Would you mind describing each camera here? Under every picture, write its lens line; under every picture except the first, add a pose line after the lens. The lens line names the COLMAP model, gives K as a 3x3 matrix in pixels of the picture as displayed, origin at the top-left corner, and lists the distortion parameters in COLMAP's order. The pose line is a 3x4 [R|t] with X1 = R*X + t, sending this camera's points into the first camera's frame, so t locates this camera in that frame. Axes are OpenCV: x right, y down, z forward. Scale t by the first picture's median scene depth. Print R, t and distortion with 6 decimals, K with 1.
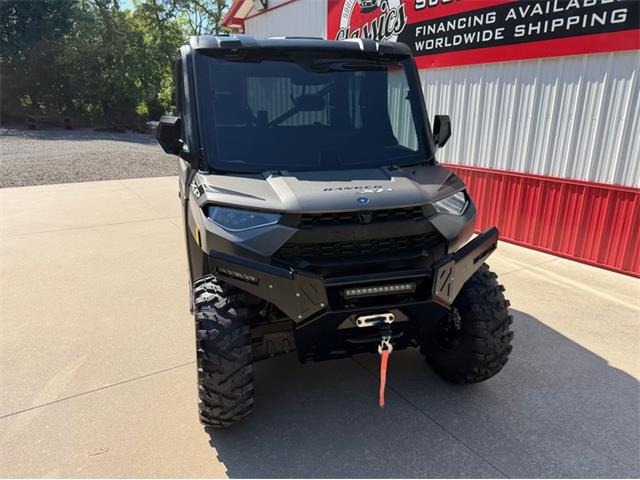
lens RADIAL K [[463.3, 0, 314.2], [0, 463.3, 246.2], [0, 0, 1]] dist [0.005094, -0.009582]
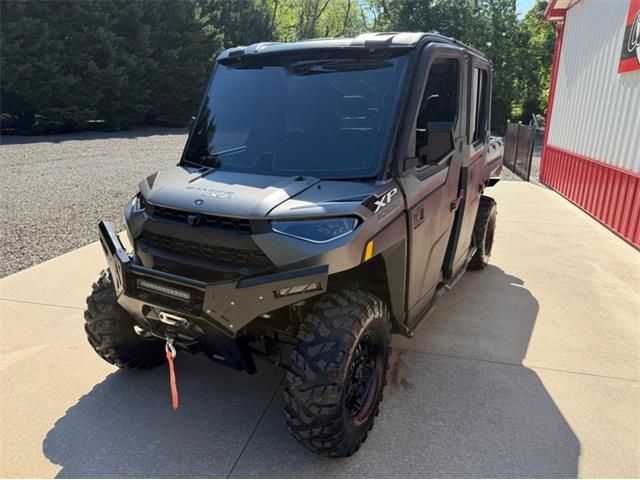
lens RADIAL K [[463.7, 0, 309.4], [0, 463.7, 238.3], [0, 0, 1]] dist [0.005379, -0.008386]
pose [[0.691637, 0.200521, -0.693851, 0.477986], [-0.214440, 0.974378, 0.067837, -0.069670], [0.689676, 0.101871, 0.716916, 0.218494]]
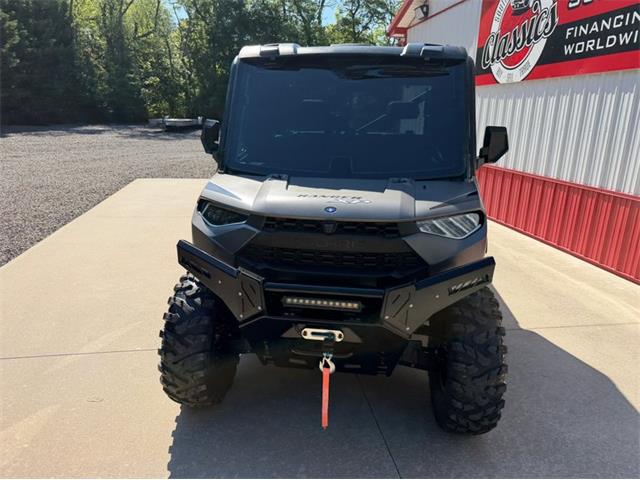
lens RADIAL K [[463.9, 0, 314.1], [0, 463.9, 243.8], [0, 0, 1]] dist [0.005834, -0.008215]
pose [[0.921352, 0.123993, -0.368423, 0.212177], [-0.132512, 0.991179, 0.002196, -0.012703], [0.365445, 0.046797, 0.929656, 0.044949]]
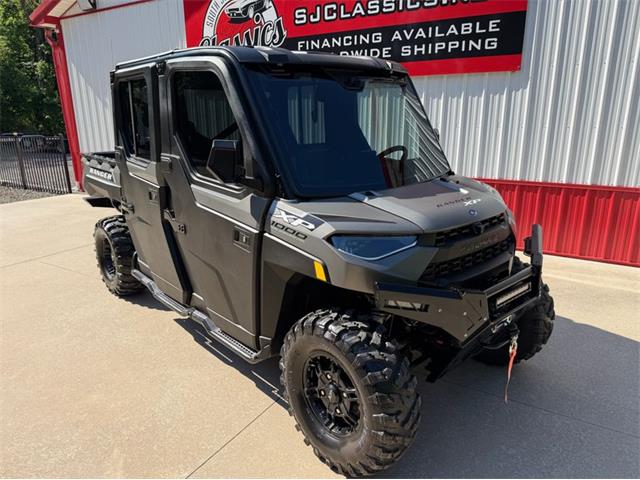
lens RADIAL K [[460.8, 0, 319.0], [0, 460.8, 240.9], [0, 0, 1]] dist [0.007980, -0.009719]
pose [[0.896997, -0.128291, 0.423010, -0.318737], [0.138174, 0.990381, 0.007363, -0.044849], [-0.419885, 0.051845, 0.906095, 0.096582]]
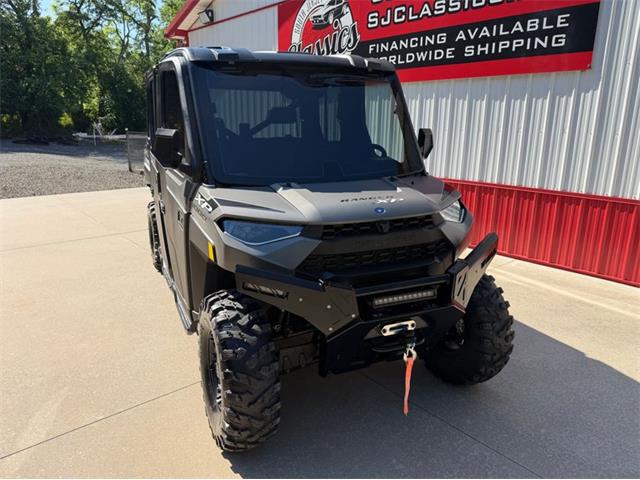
lens RADIAL K [[462.6, 0, 318.2], [0, 462.6, 234.4], [0, 0, 1]] dist [0.003285, -0.003809]
pose [[0.988172, -0.031001, 0.150180, -0.089219], [0.038109, 0.998274, -0.044684, -0.003003], [-0.148536, 0.049879, 0.987648, 0.007802]]
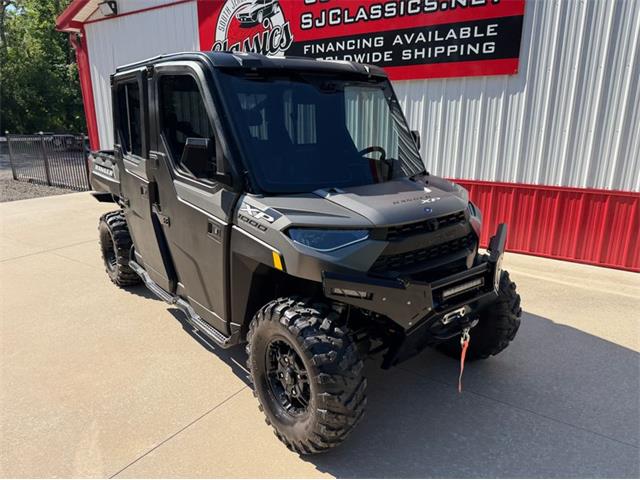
lens RADIAL K [[460.8, 0, 319.0], [0, 460.8, 240.9], [0, 0, 1]] dist [0.007980, -0.009719]
pose [[0.919804, -0.107226, 0.377442, -0.270782], [0.117373, 0.993080, -0.003912, -0.025497], [-0.374411, 0.047900, 0.926025, 0.038528]]
